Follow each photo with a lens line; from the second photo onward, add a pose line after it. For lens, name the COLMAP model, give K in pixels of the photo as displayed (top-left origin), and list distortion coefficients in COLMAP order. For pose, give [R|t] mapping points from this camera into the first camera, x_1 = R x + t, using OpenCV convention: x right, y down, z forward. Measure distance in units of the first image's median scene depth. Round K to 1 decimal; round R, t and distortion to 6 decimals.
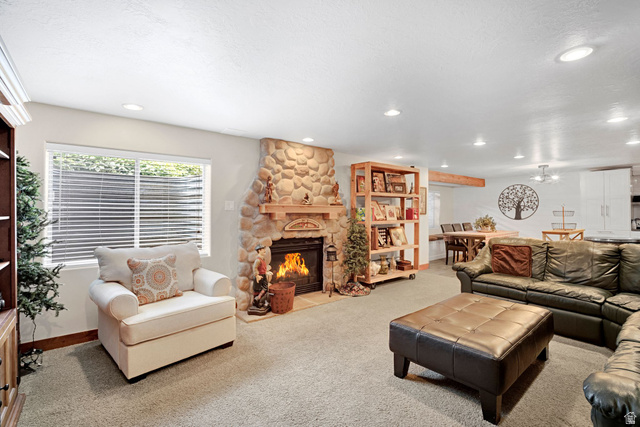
lens RADIAL K [[284.4, 0, 320.0], [0, 284.4, 213.5], [0, 0, 1]] dist [-0.018056, 0.005973]
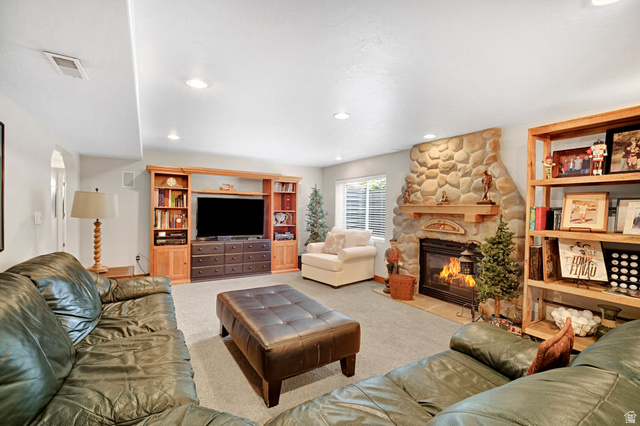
lens RADIAL K [[284.4, 0, 320.0], [0, 284.4, 213.0], [0, 0, 1]] dist [-0.018056, 0.005973]
pose [[-0.111552, 0.018678, -0.993583, 0.912673], [-0.003058, 0.999812, 0.019138, -0.019350], [0.993754, 0.005174, -0.111474, 0.709910]]
